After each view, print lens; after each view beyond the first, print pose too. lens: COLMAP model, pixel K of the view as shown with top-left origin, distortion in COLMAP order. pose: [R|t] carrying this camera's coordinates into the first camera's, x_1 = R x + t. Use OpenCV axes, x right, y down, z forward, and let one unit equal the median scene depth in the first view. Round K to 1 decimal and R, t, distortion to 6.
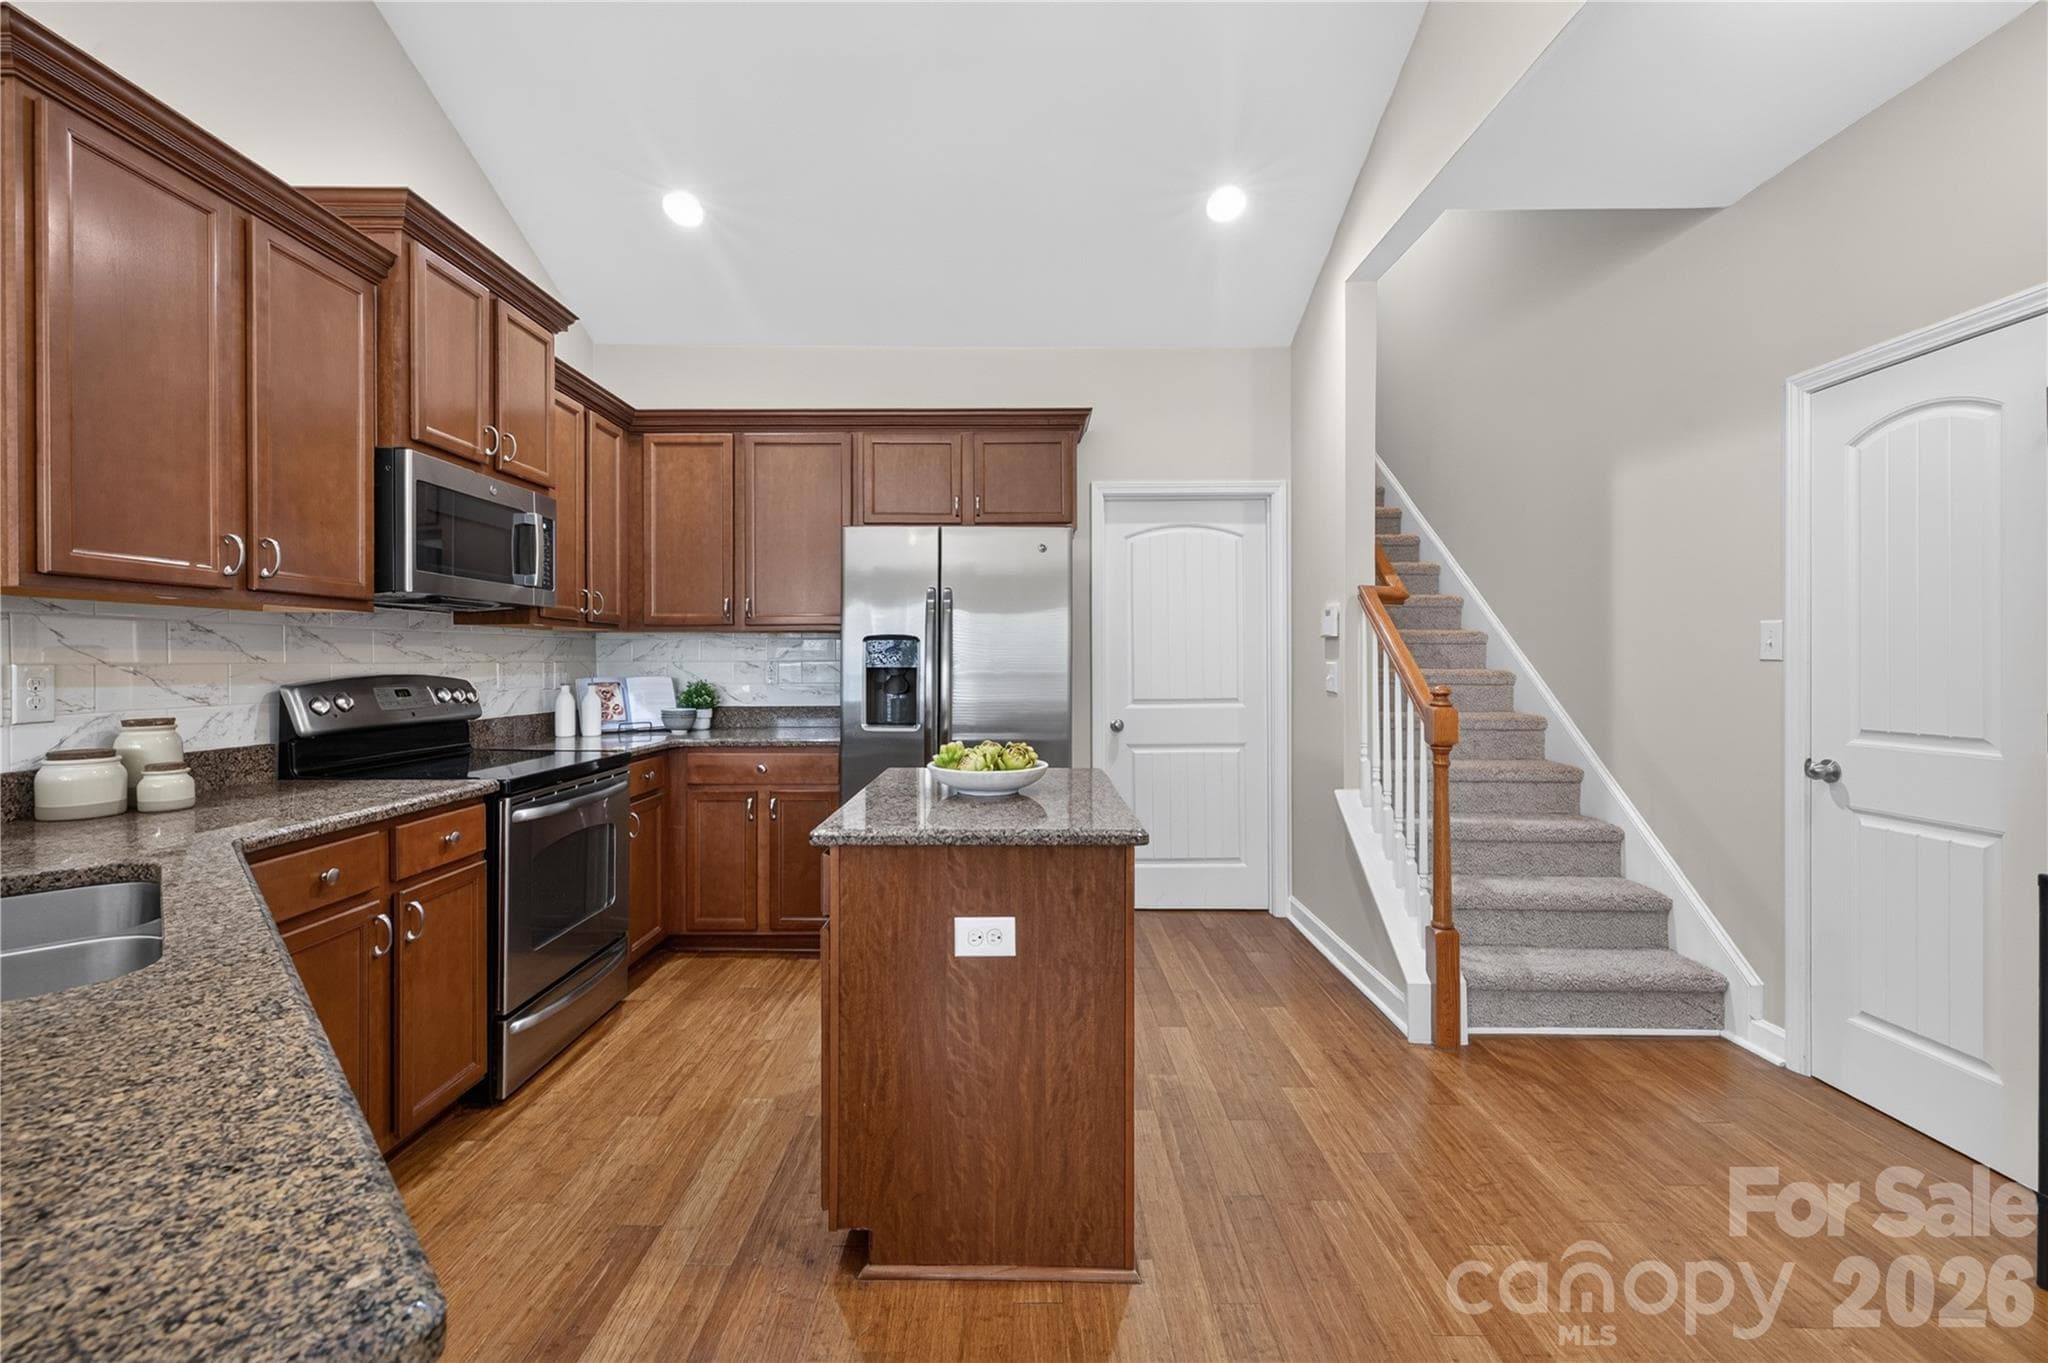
lens RADIAL K [[854.9, 0, 1019.0], [0, 854.9, 663.2], [0, 0, 1]] dist [-0.002417, -0.001014]
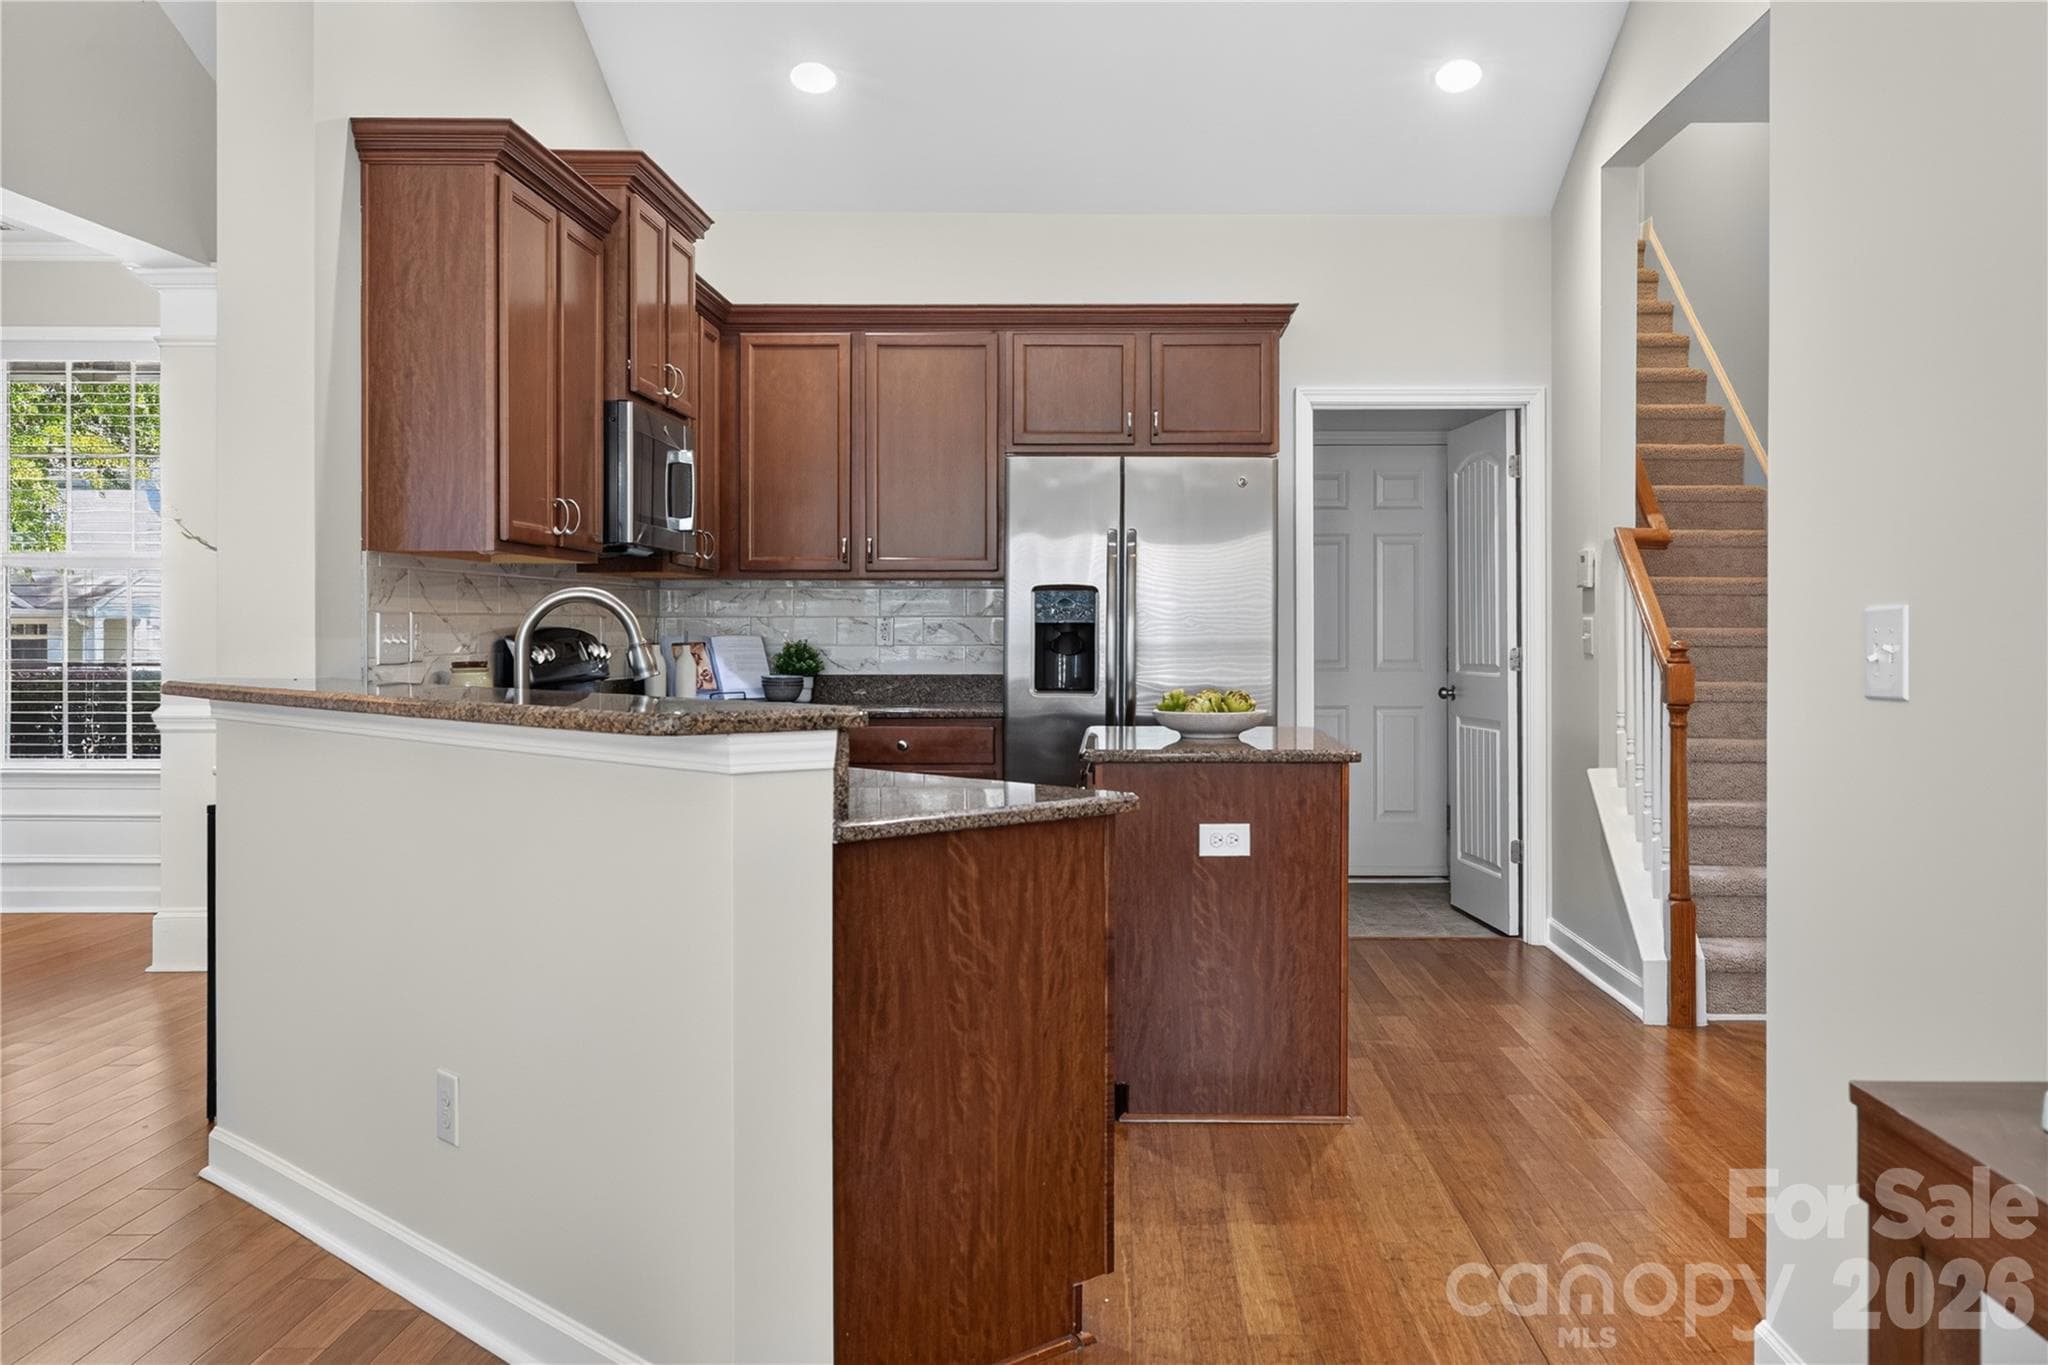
lens RADIAL K [[2423.7, 0, 1023.4], [0, 2423.7, 673.2], [0, 0, 1]] dist [-0.048669, 0.000000]
pose [[0.999995, 0.001116, -0.002979, -0.201517], [-0.001085, 0.999944, 0.010482, 0.032910], [0.002990, -0.010479, 0.999941, -1.549068]]
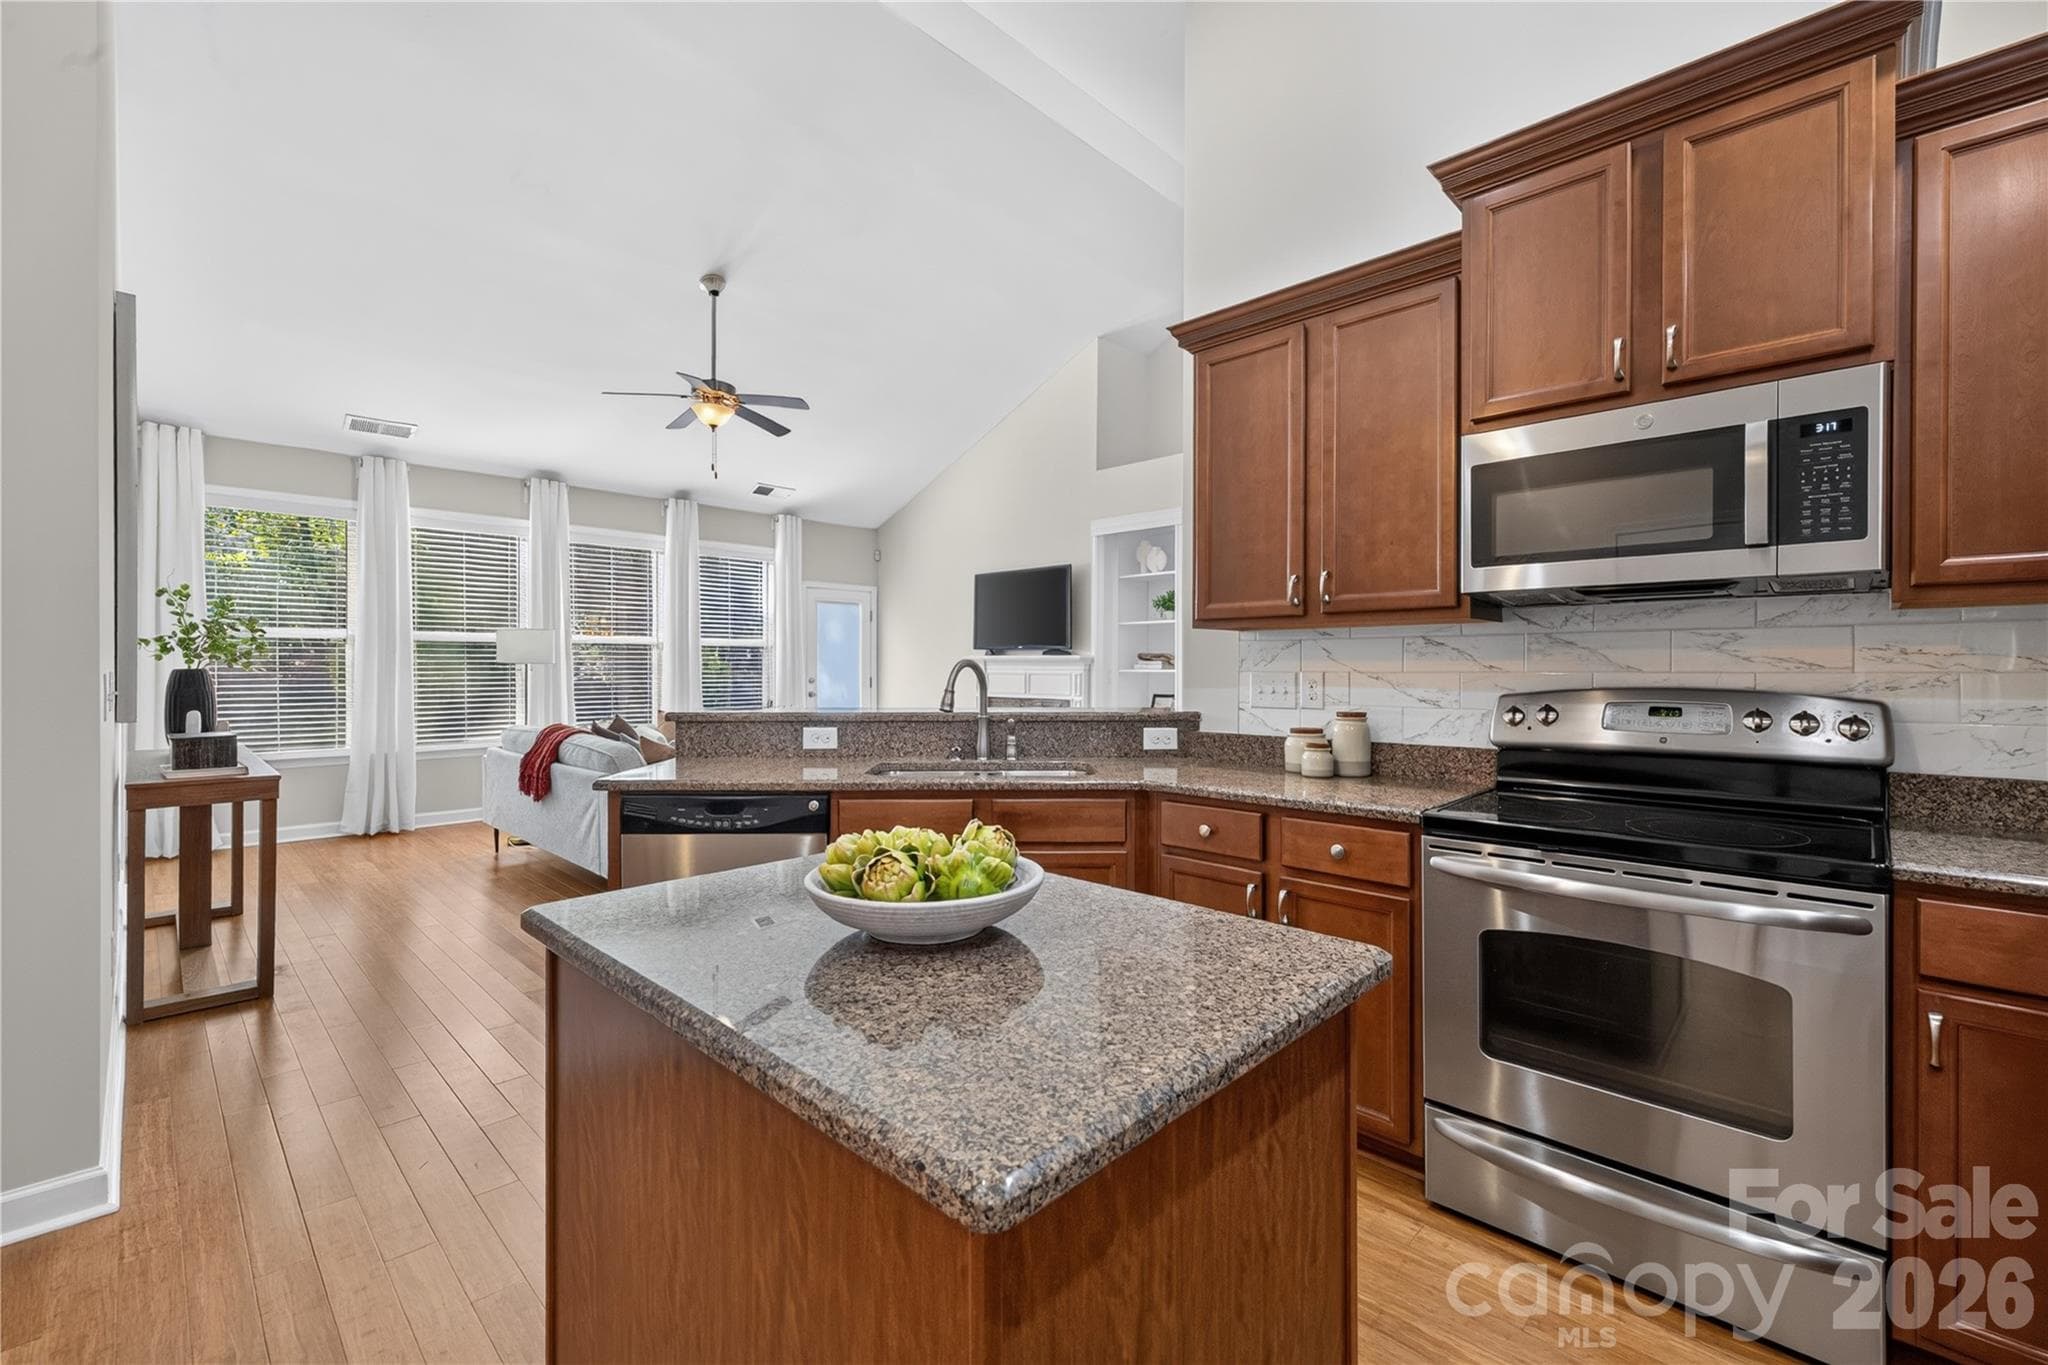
lens RADIAL K [[854.9, 0, 1017.9], [0, 854.9, 671.0], [0, 0, 1]] dist [-0.002417, -0.001014]
pose [[-0.700883, 0.000553, -0.713276, 0.198762], [-0.004047, 0.999981, 0.004752, -0.002538], [0.713265, 0.006218, -0.700867, 0.985650]]
